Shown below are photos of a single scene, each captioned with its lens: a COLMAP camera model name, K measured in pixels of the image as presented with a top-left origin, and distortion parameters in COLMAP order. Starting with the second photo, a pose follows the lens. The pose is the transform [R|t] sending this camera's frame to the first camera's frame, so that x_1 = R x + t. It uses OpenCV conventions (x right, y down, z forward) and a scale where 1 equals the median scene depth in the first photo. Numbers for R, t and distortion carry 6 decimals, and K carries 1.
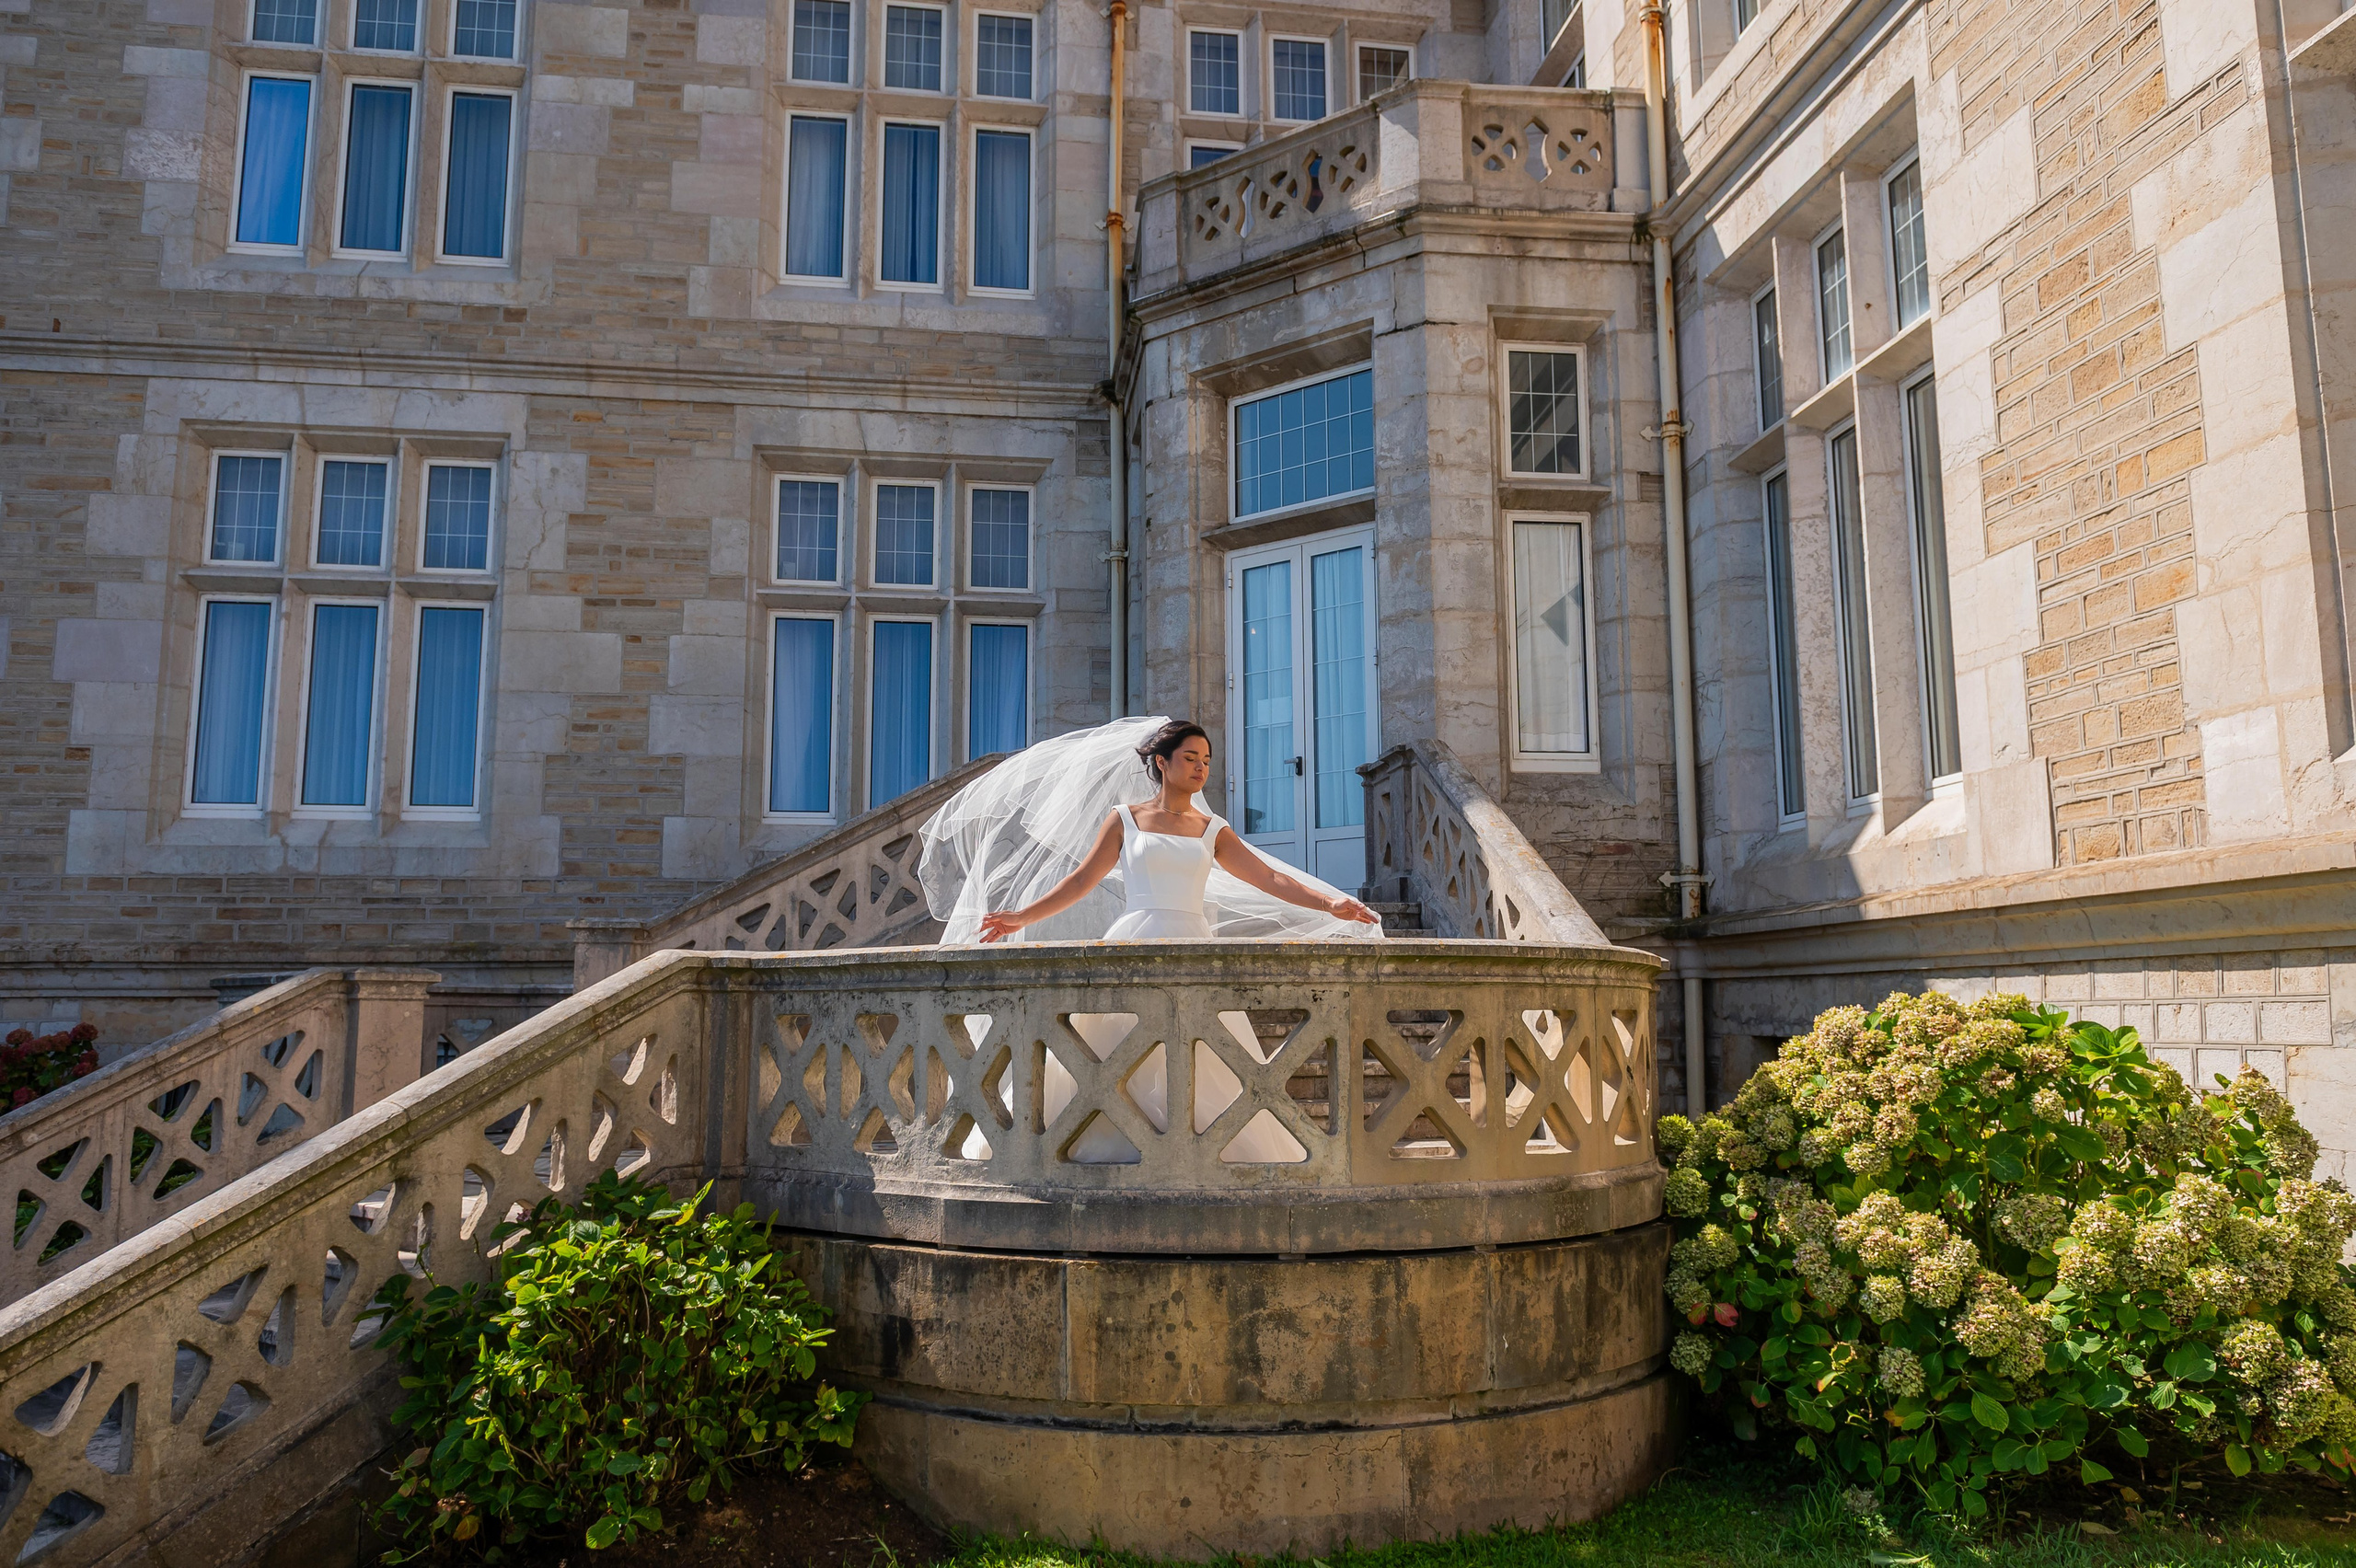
lens RADIAL K [[1696.7, 0, 1176.0], [0, 1696.7, 783.4], [0, 0, 1]] dist [-0.017554, -0.001369]
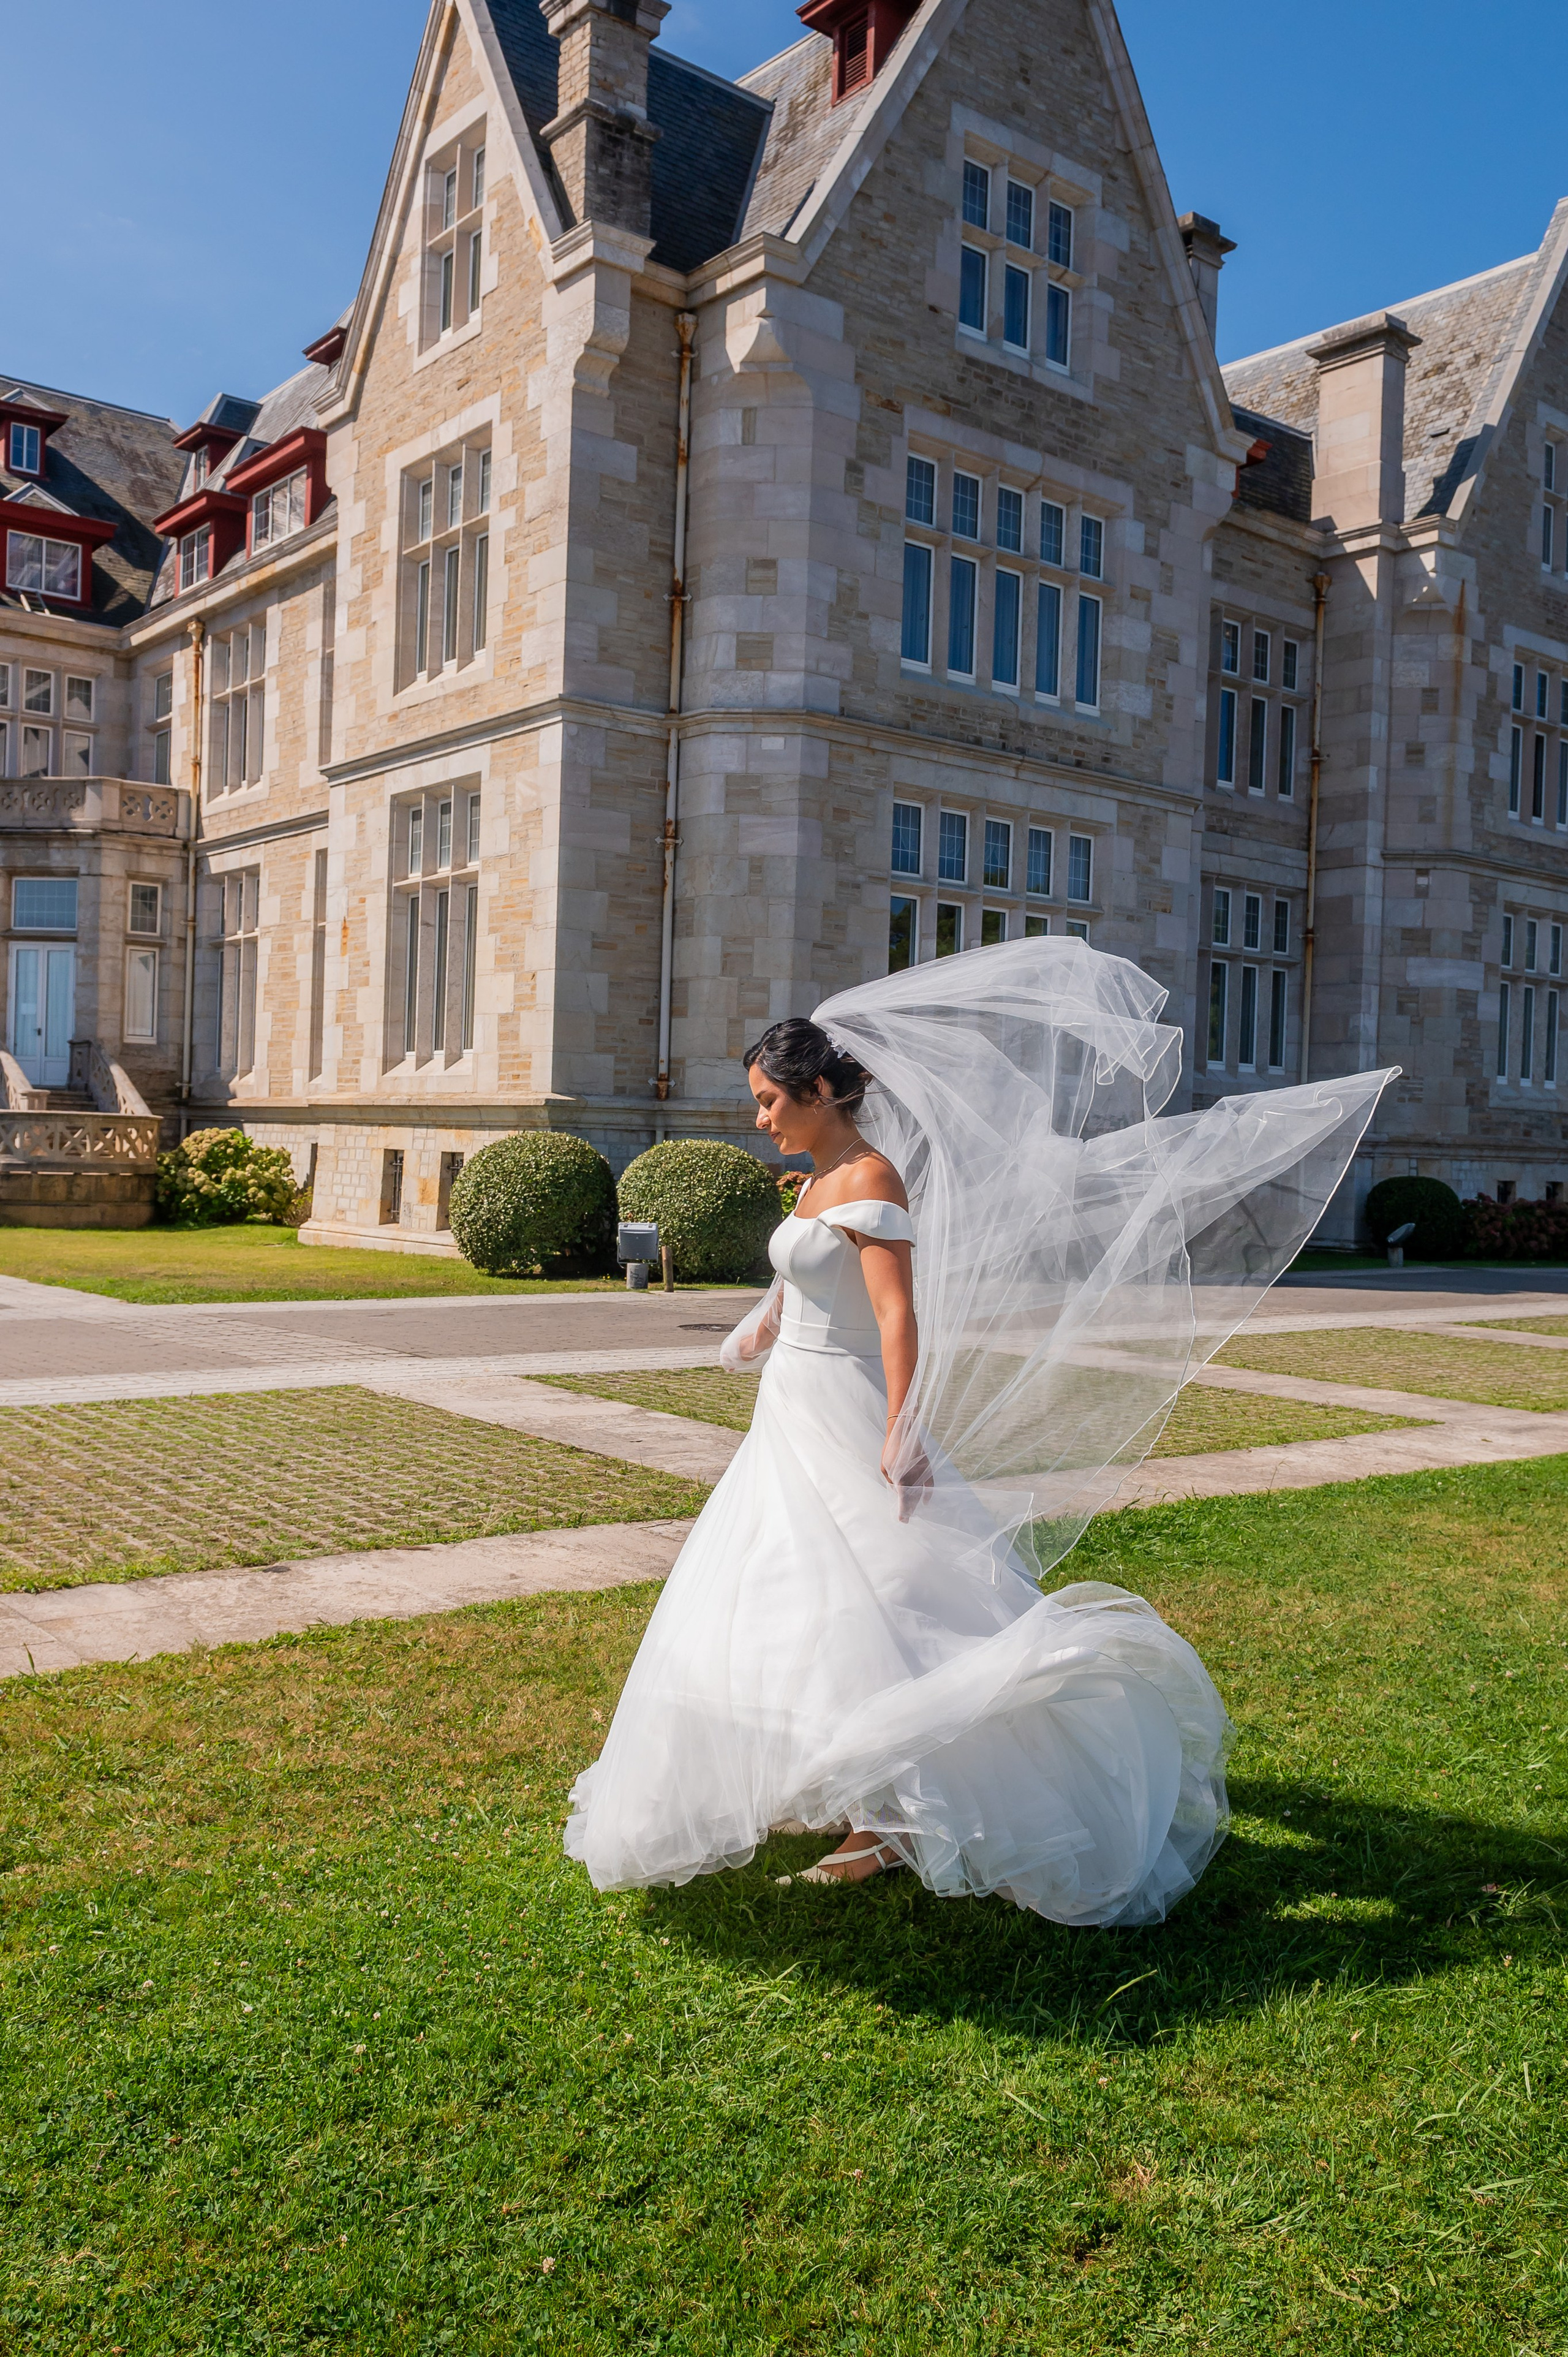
lens RADIAL K [[1924.6, 0, 788.4], [0, 1924.6, 1125.2], [0, 0, 1]] dist [-0.006776, -0.018944]
pose [[0.854084, 0.025947, 0.519487, -0.517983], [-0.097671, 0.988989, 0.111183, -0.338453], [-0.510882, -0.145699, 0.847214, -2.302827]]
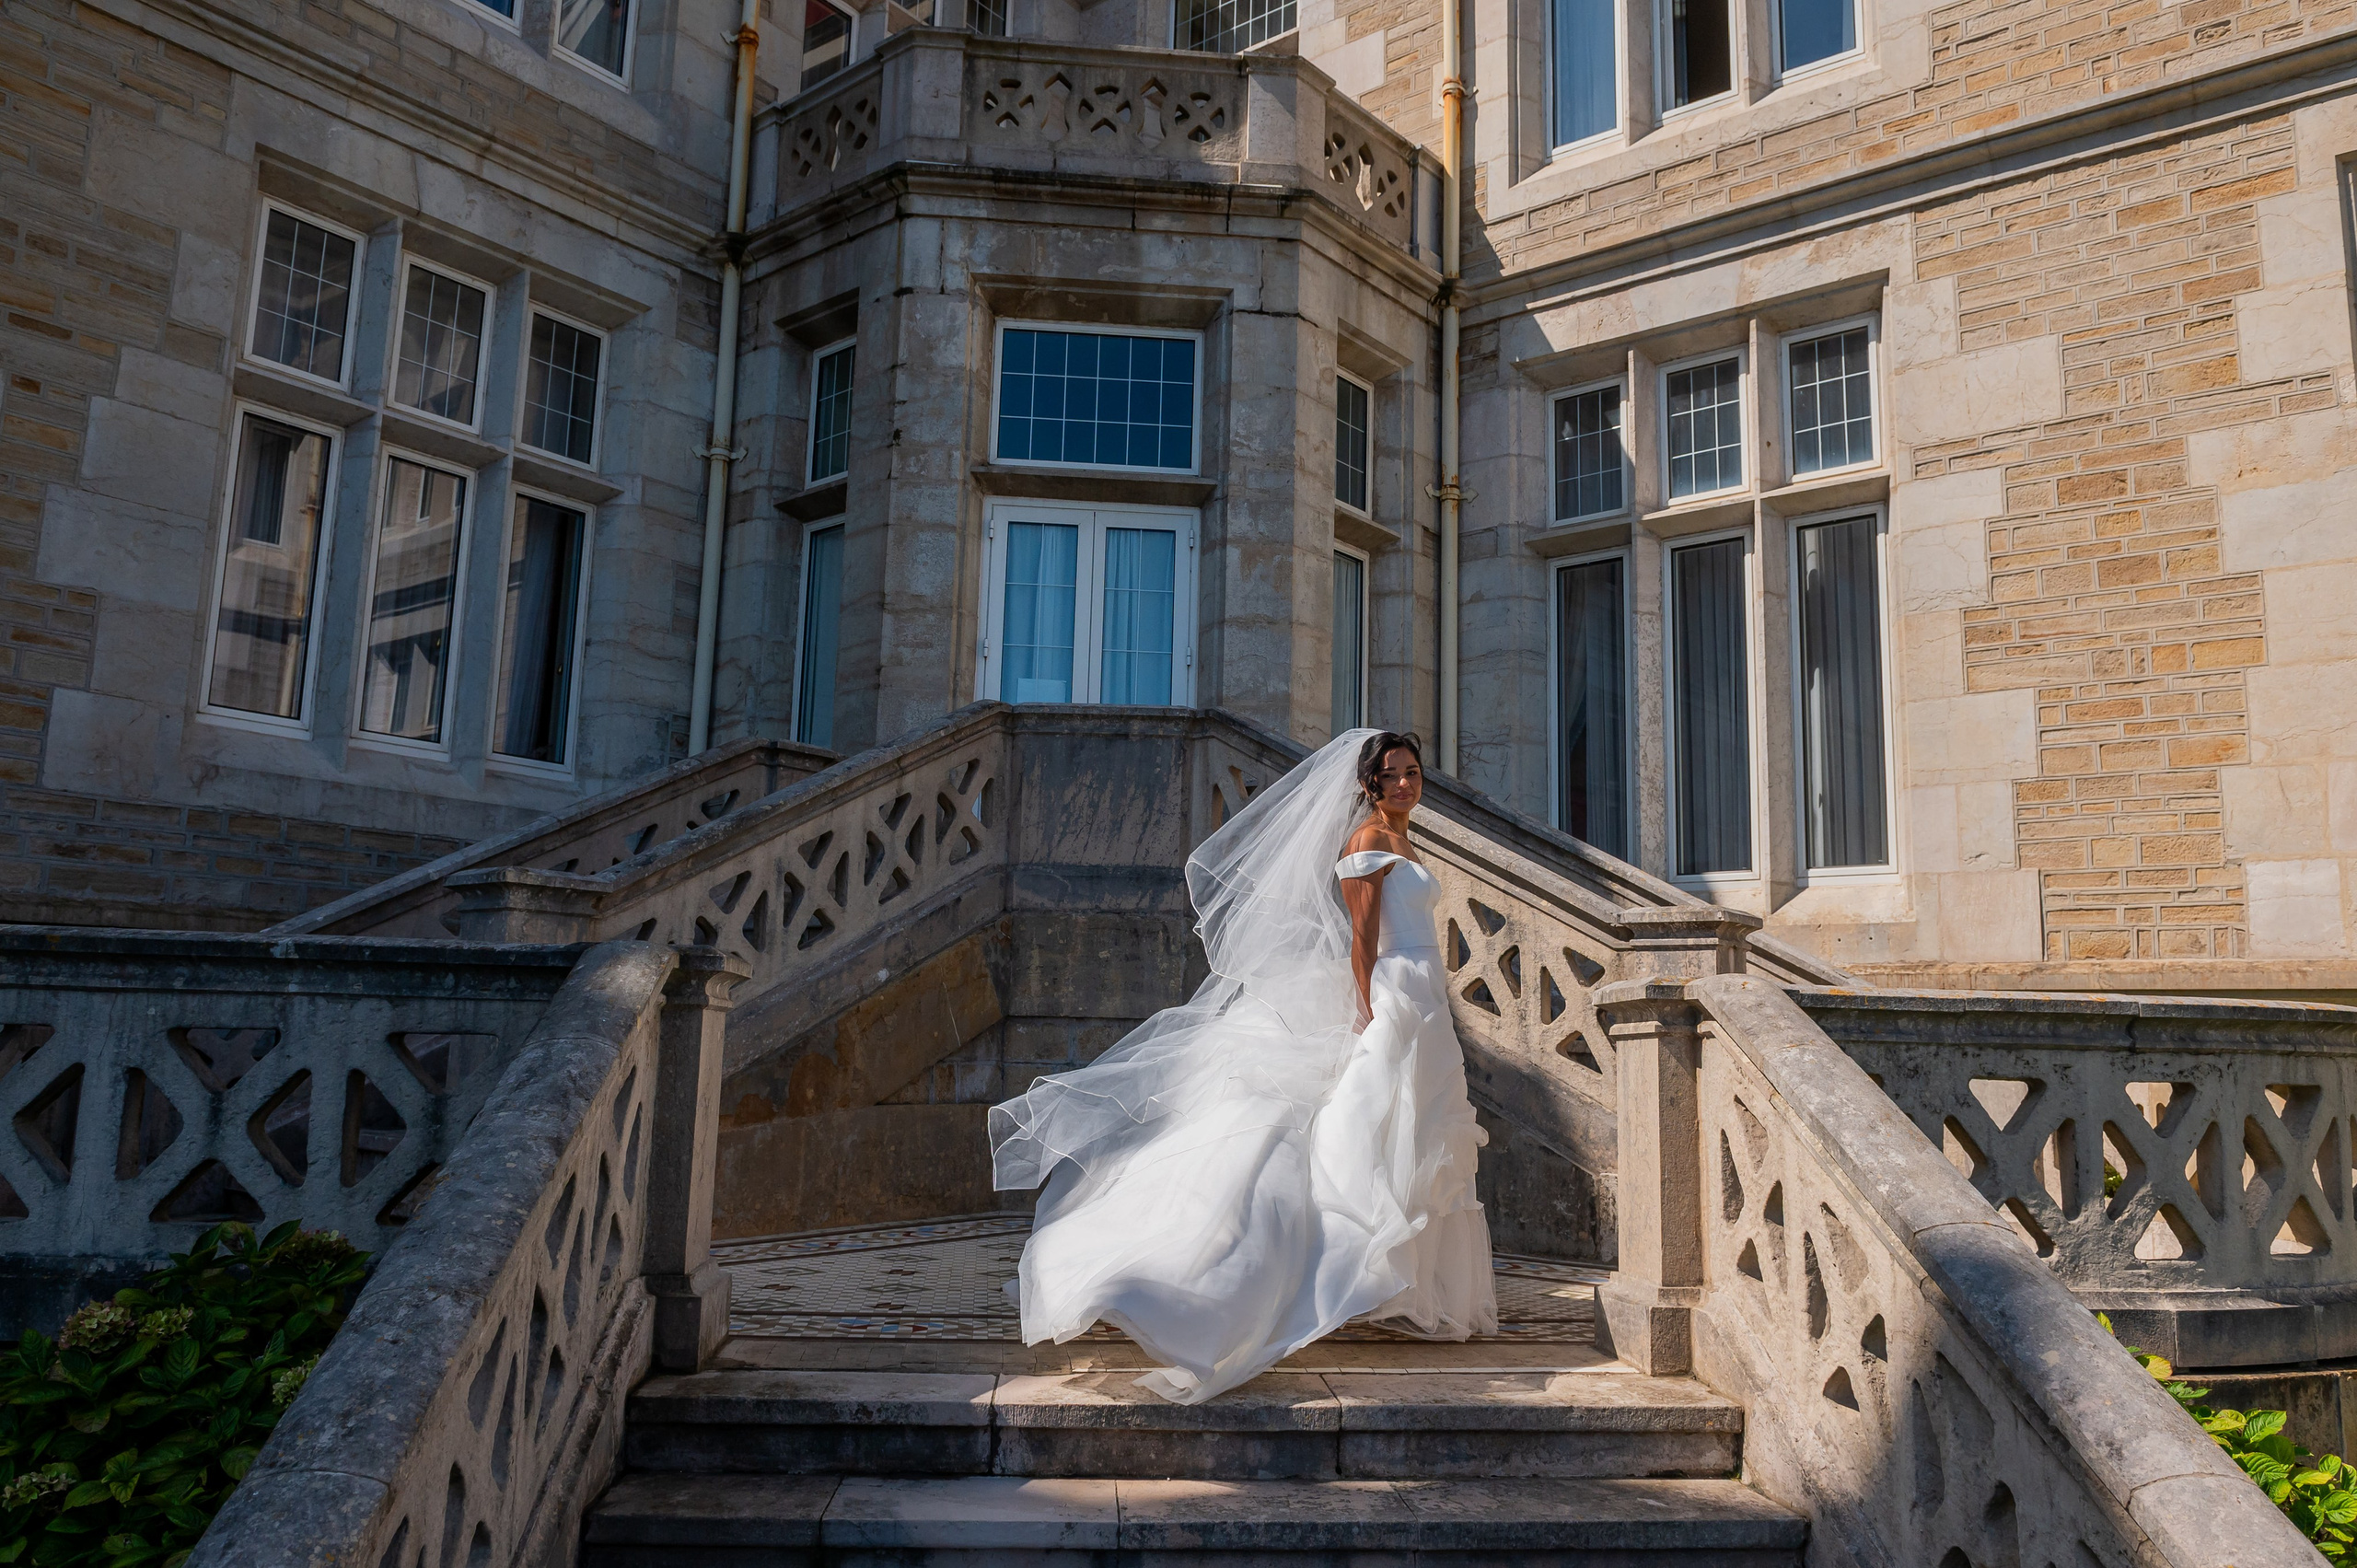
lens RADIAL K [[1697.5, 0, 1174.8], [0, 1697.5, 786.1], [0, 0, 1]] dist [-0.017554, -0.001369]
pose [[0.727935, 0.131941, 0.672831, -0.515444], [-0.124808, 0.990414, -0.059189, 0.050632], [-0.674191, -0.040889, 0.737424, 0.359843]]
